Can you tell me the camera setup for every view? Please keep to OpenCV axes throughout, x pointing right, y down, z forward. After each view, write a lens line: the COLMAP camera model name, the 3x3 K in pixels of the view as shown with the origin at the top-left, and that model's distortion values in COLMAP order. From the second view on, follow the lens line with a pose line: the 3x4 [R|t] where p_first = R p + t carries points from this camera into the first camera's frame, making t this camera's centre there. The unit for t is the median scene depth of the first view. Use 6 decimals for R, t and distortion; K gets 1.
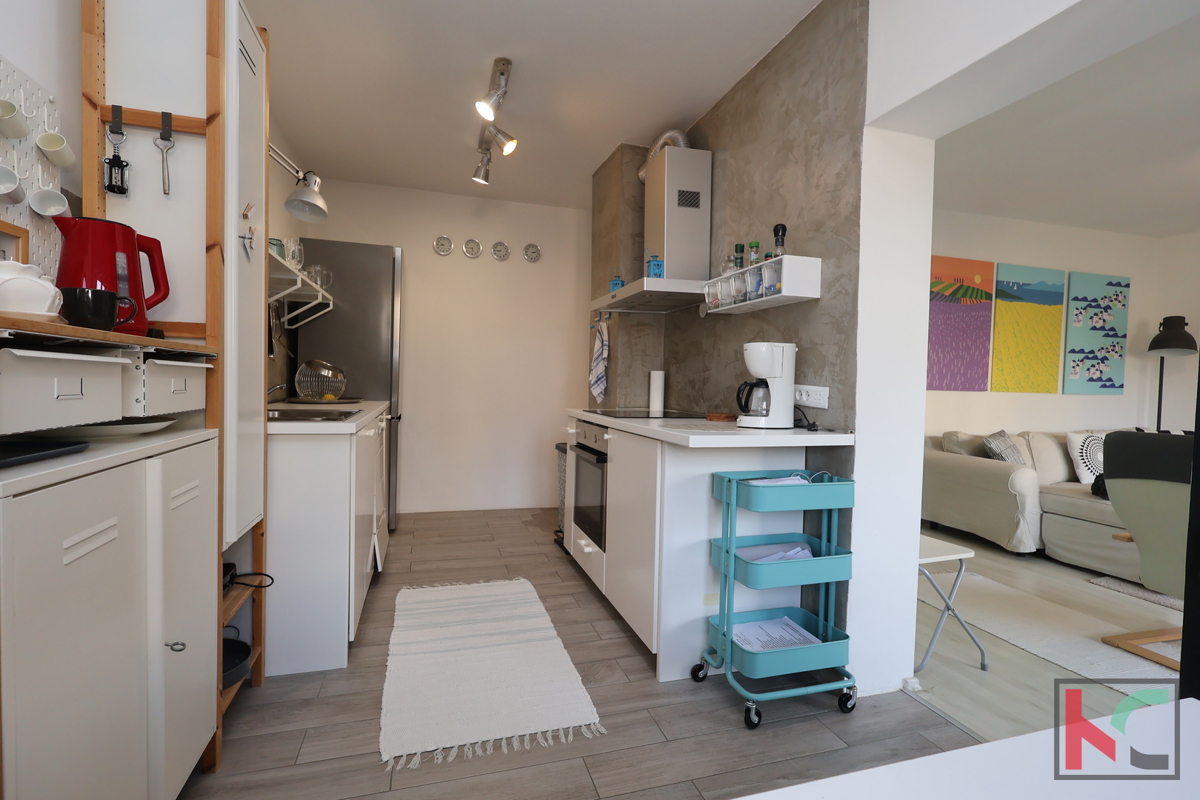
lens RADIAL K [[551.5, 0, 595.1], [0, 551.5, 401.9], [0, 0, 1]] dist [-0.001815, 0.000173]
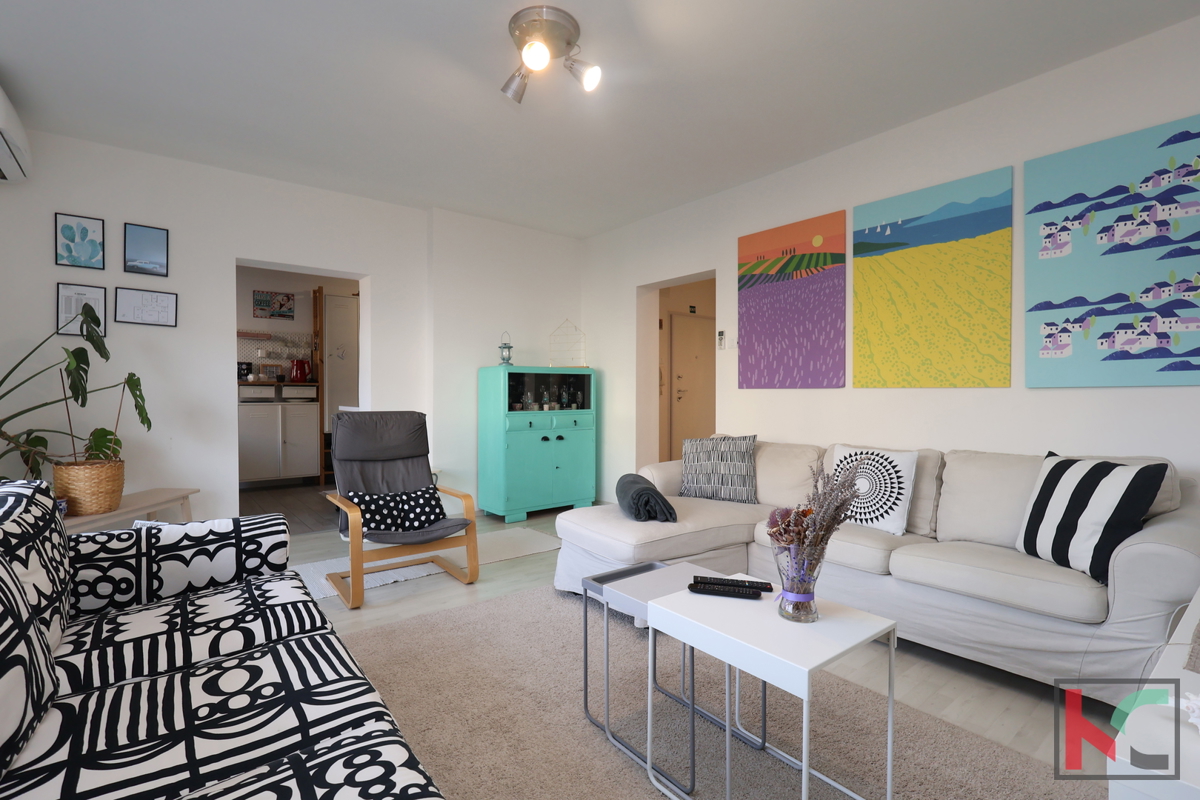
lens RADIAL K [[551.5, 0, 590.8], [0, 551.5, 399.9], [0, 0, 1]] dist [-0.001815, 0.000173]
pose [[0.361859, -0.011956, -0.932156, 1.205716], [-0.025782, 0.999407, -0.022827, 0.020985], [0.931876, 0.032293, 0.361336, 0.410792]]
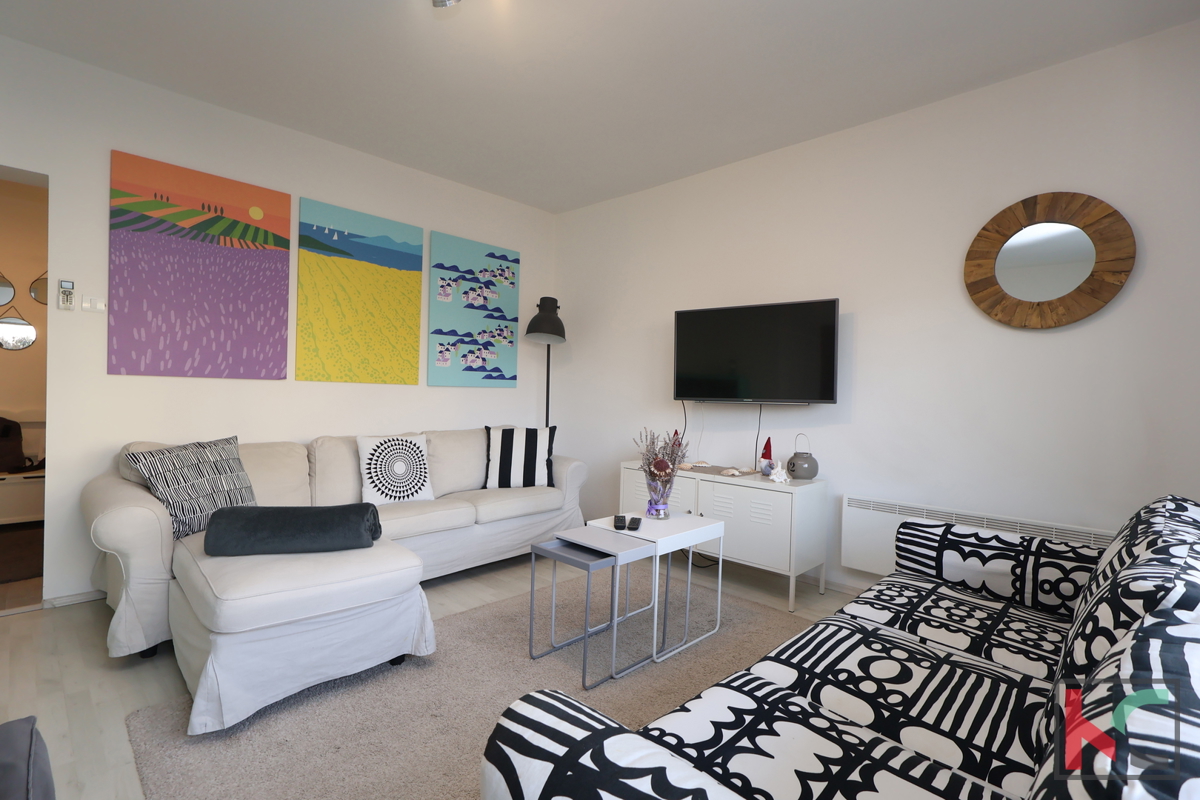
lens RADIAL K [[551.5, 0, 597.3], [0, 551.5, 397.9], [0, 0, 1]] dist [-0.001815, 0.000173]
pose [[0.874634, -0.003216, 0.484772, 0.684525], [0.011051, 0.999850, -0.013305, 0.016556], [-0.484657, 0.016994, 0.874539, 0.195168]]
